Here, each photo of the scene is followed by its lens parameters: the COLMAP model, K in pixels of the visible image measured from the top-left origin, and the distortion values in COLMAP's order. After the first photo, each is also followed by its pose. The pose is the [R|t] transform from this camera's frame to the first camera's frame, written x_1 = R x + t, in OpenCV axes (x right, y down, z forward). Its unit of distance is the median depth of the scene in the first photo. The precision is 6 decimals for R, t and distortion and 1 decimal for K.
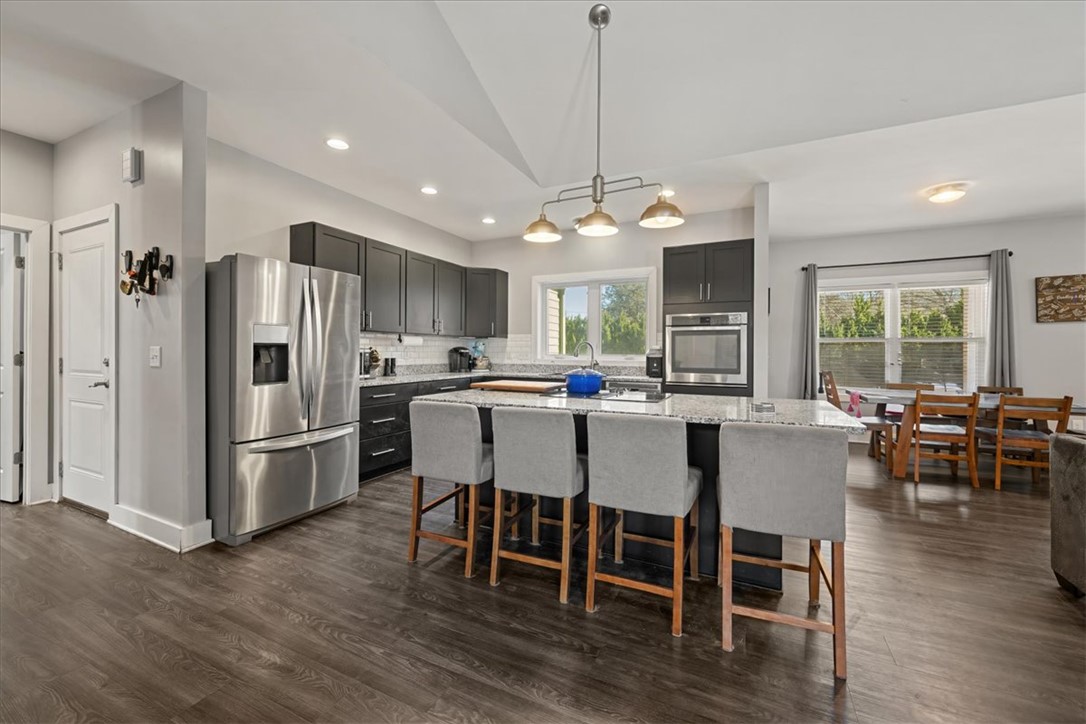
lens RADIAL K [[448.9, 0, 545.2], [0, 448.9, 352.7], [0, 0, 1]] dist [-0.003689, 0.000077]
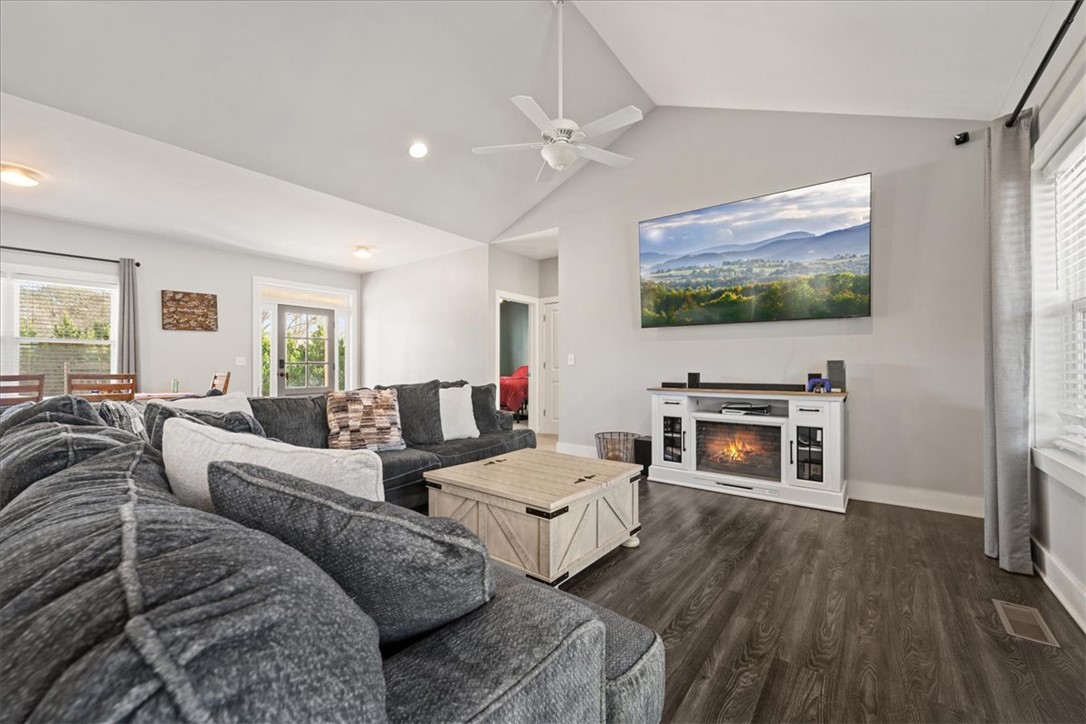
lens RADIAL K [[435.7, 0, 544.6], [0, 435.7, 367.5], [0, 0, 1]] dist [-0.009285, -0.000447]
pose [[0.196100, -0.007835, 0.980553, 0.198799], [0.001039, 0.999969, 0.007782, 0.023695], [-0.980583, -0.000507, 0.196102, -0.185131]]
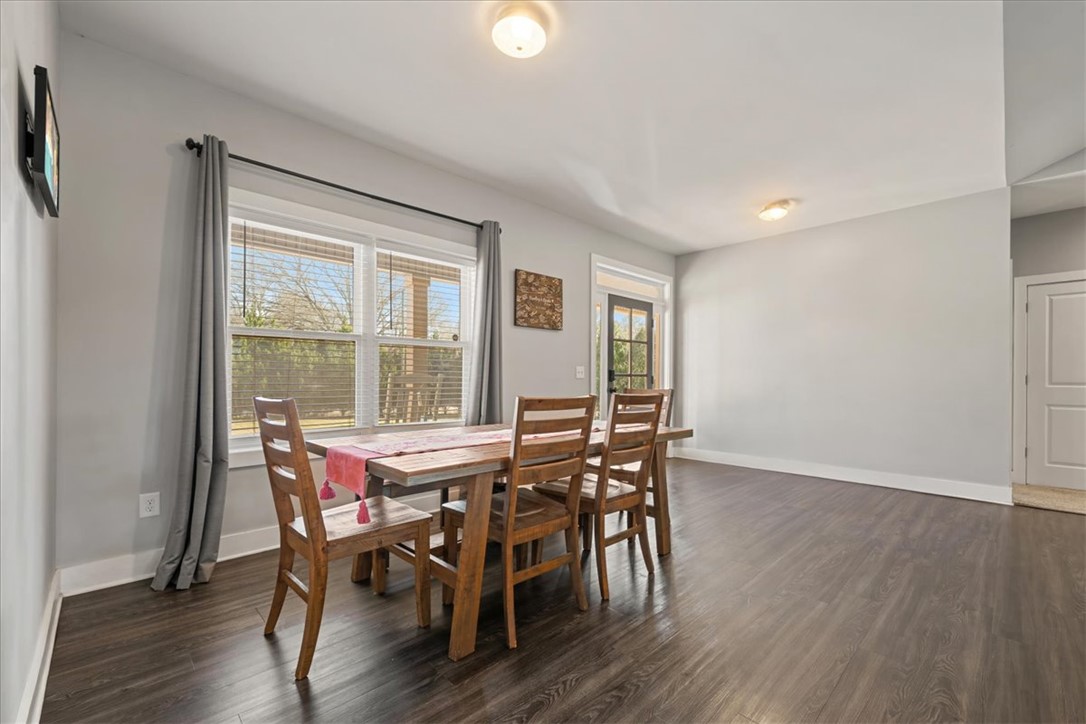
lens RADIAL K [[448.9, 0, 554.5], [0, 448.9, 380.7], [0, 0, 1]] dist [-0.003689, 0.000077]
pose [[0.326404, -0.008756, 0.945190, 0.359989], [-0.002388, 0.999946, 0.010088, 0.022749], [-0.945227, -0.005550, 0.326366, 0.670142]]
